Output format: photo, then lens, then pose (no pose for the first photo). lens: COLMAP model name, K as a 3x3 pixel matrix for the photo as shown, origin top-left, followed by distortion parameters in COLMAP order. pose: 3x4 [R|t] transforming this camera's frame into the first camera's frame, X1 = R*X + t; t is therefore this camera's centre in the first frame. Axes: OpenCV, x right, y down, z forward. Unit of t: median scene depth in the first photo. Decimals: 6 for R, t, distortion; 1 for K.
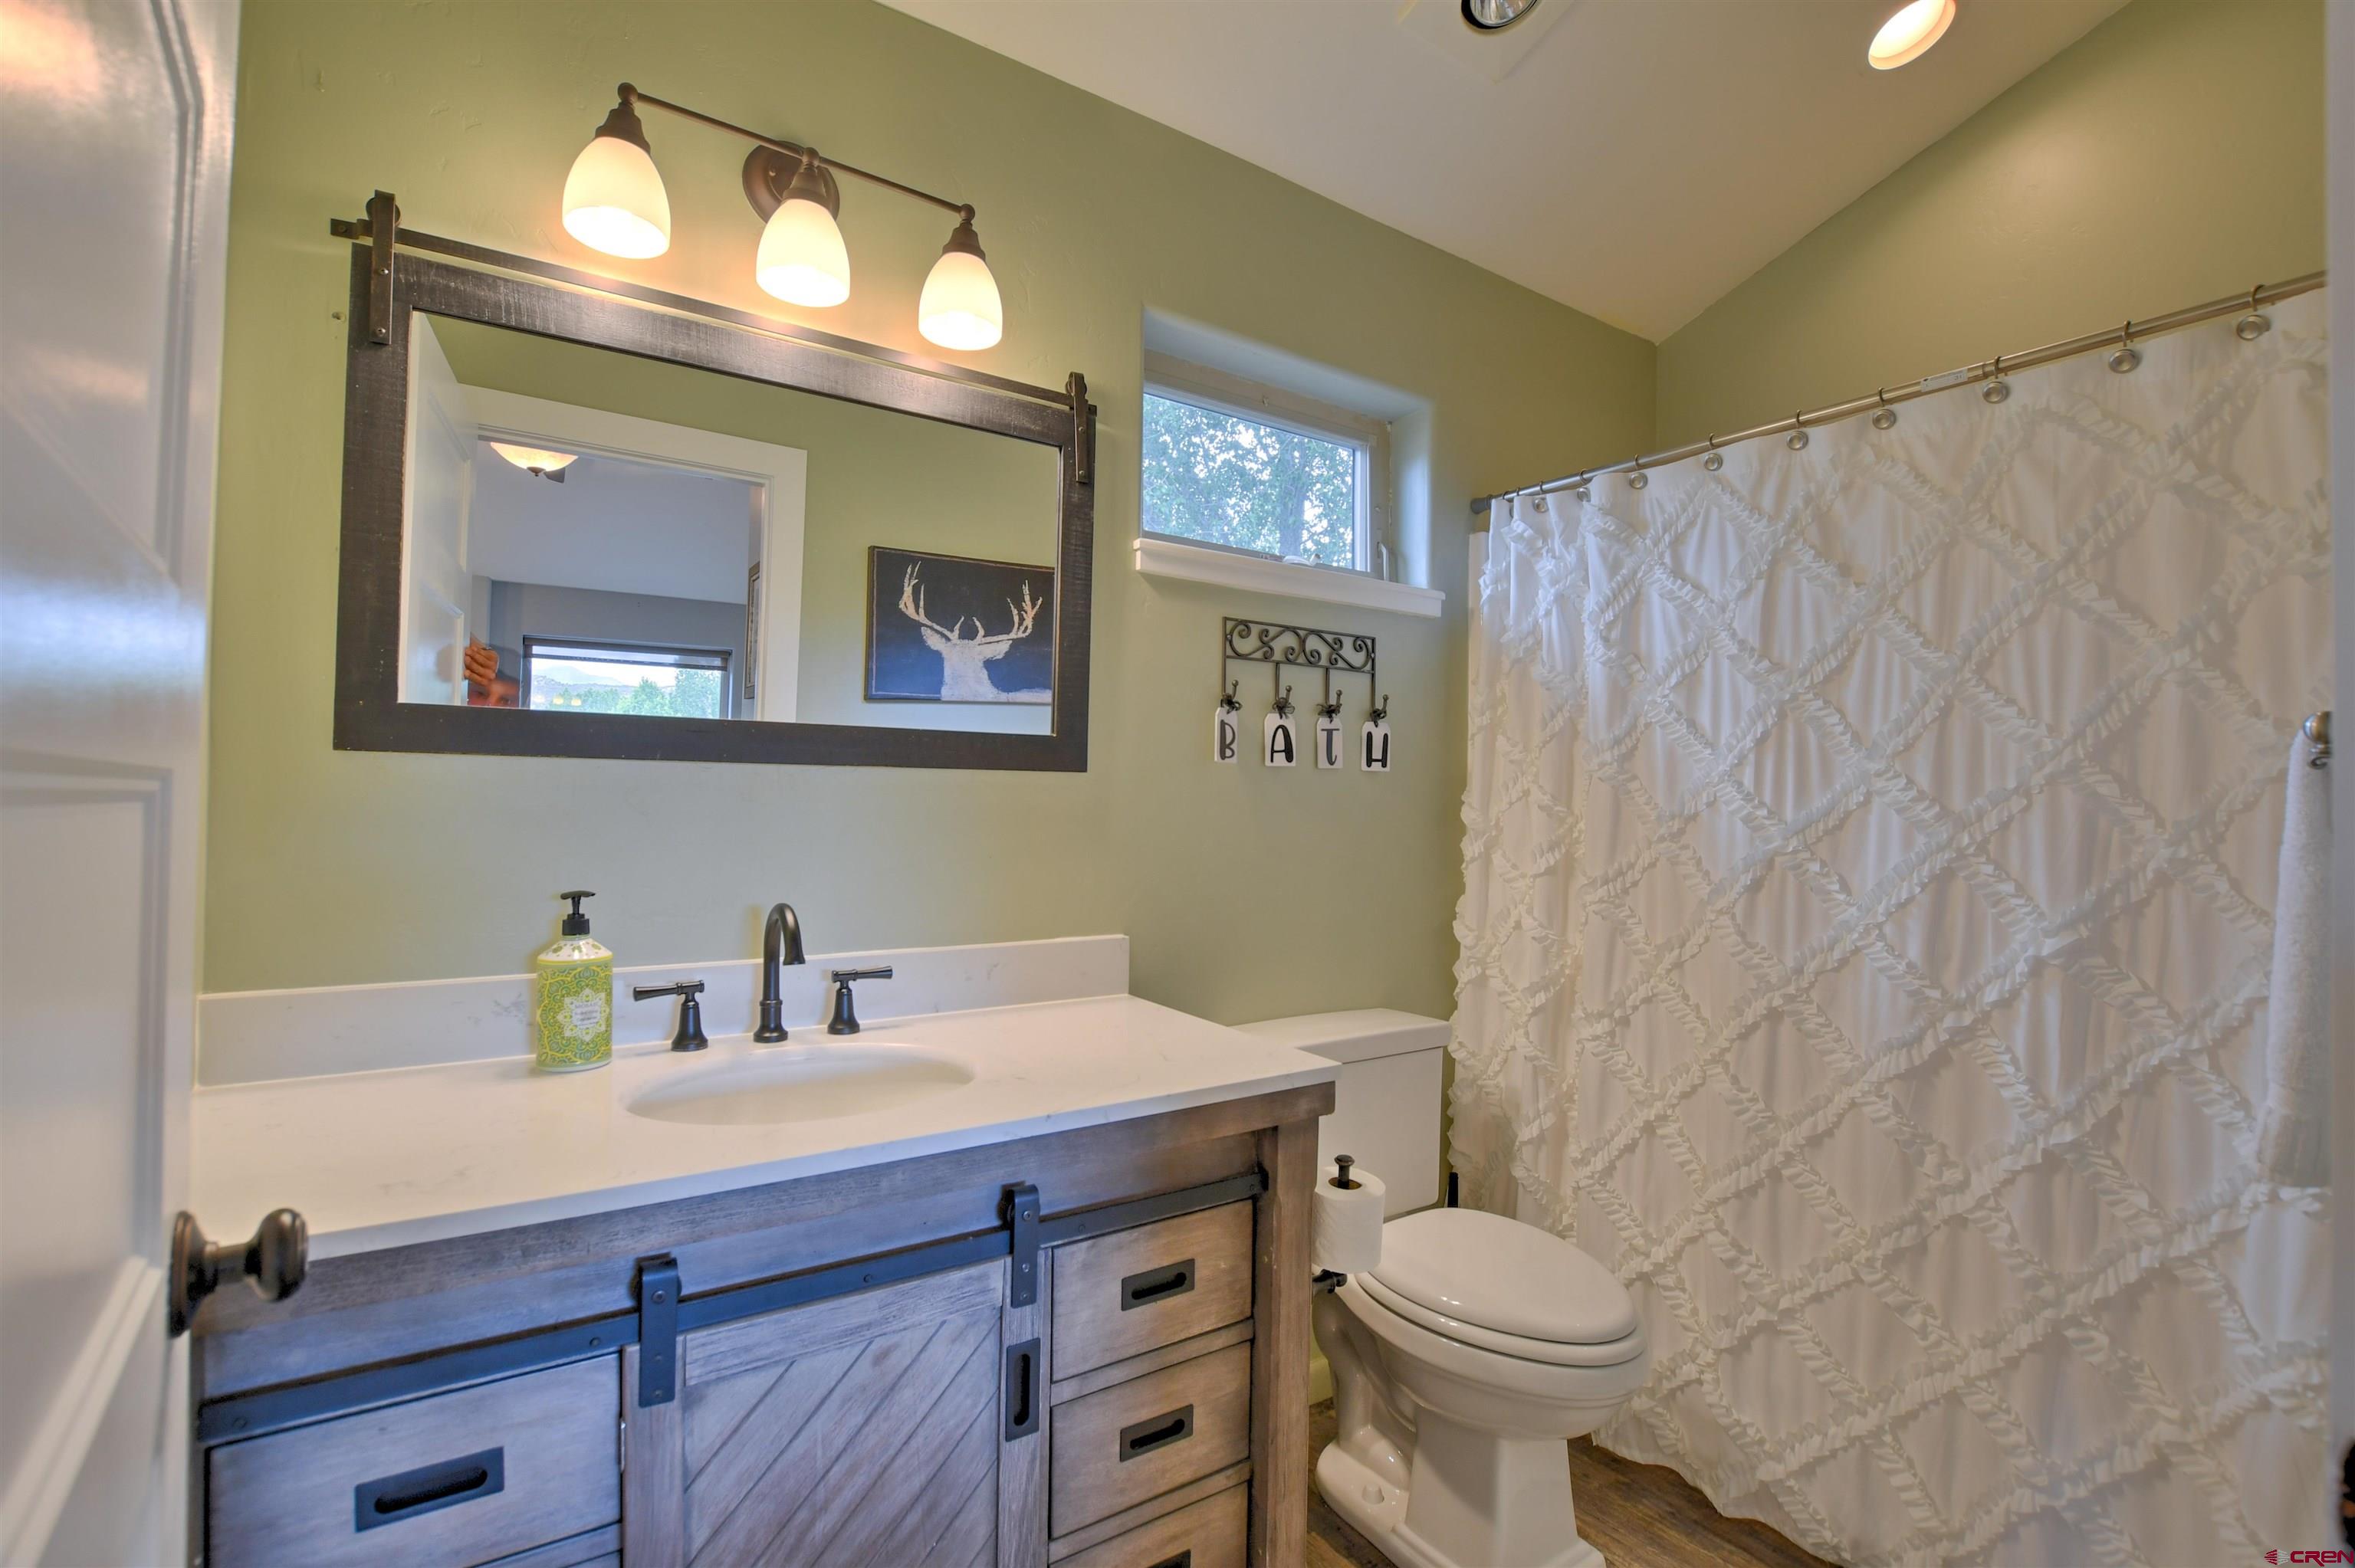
lens RADIAL K [[1037.8, 0, 1179.8], [0, 1037.8, 788.8], [0, 0, 1]] dist [-0.034851, 0.004376]
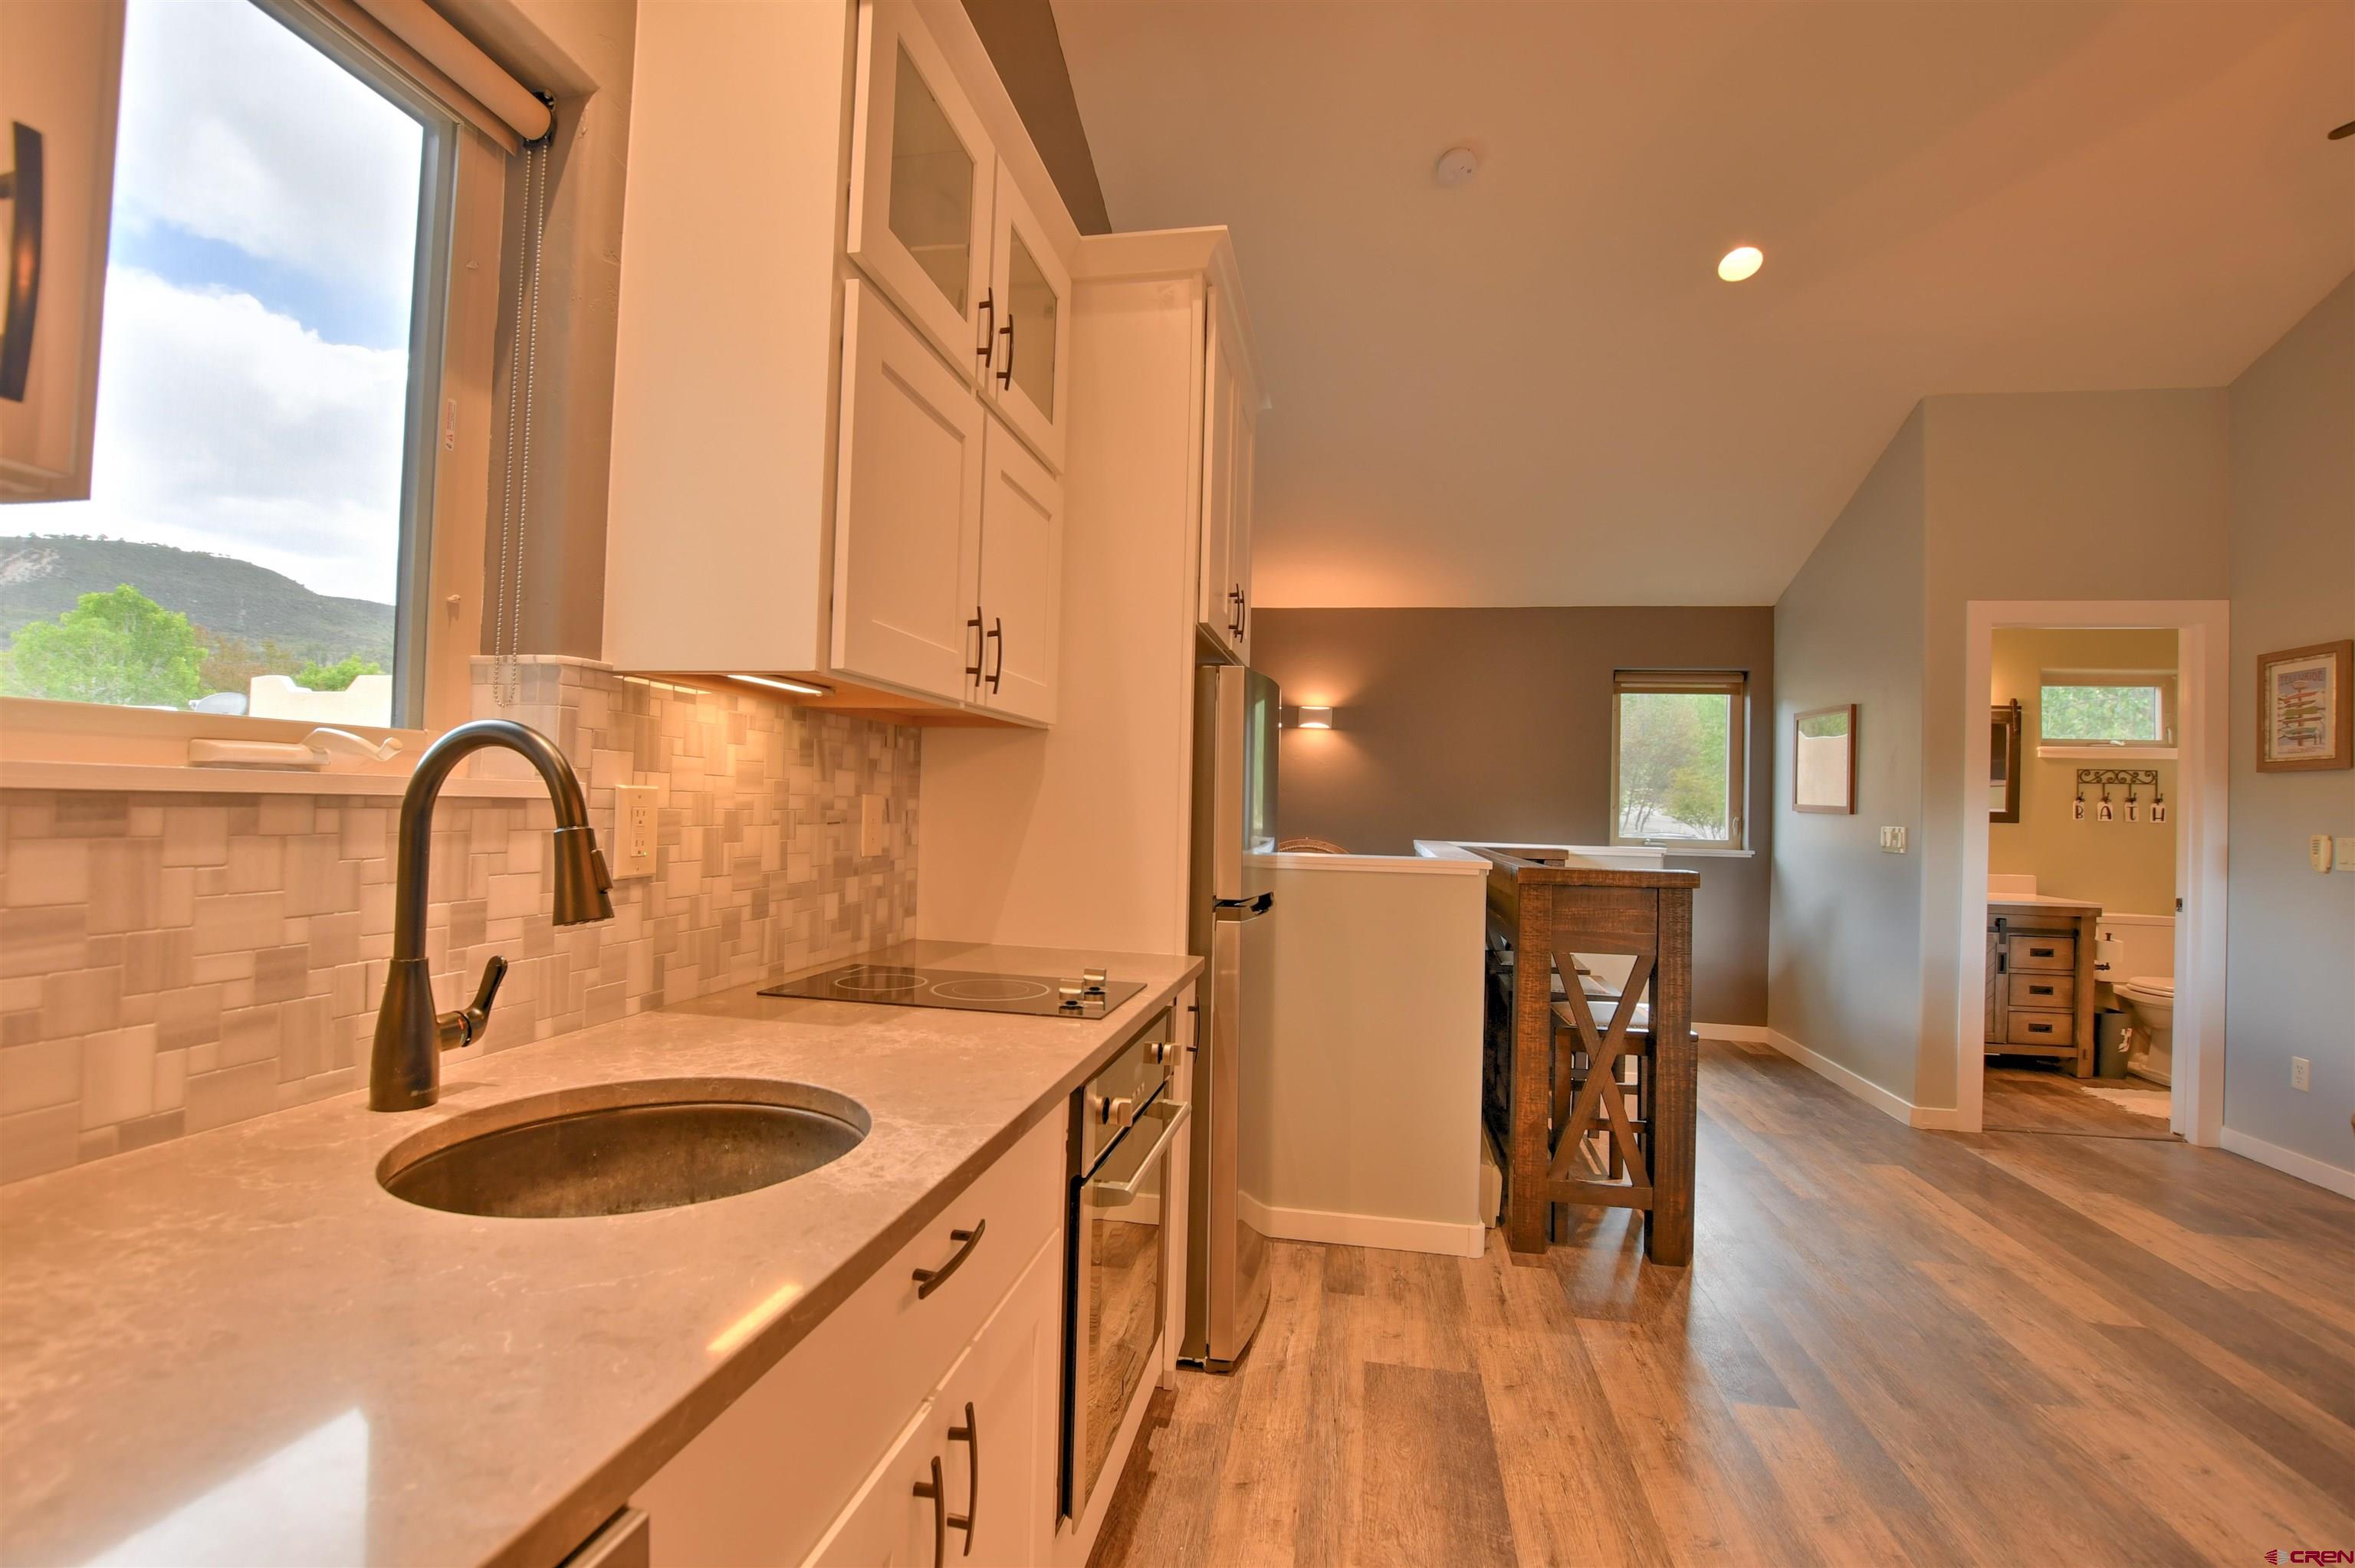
lens RADIAL K [[1037.8, 0, 1179.8], [0, 1037.8, 788.8], [0, 0, 1]] dist [-0.034851, 0.004376]
pose [[0.711892, -0.010680, -0.702207, 0.242607], [-0.009402, 0.999650, -0.024736, -0.018276], [0.702226, 0.024211, 0.711543, -2.764767]]
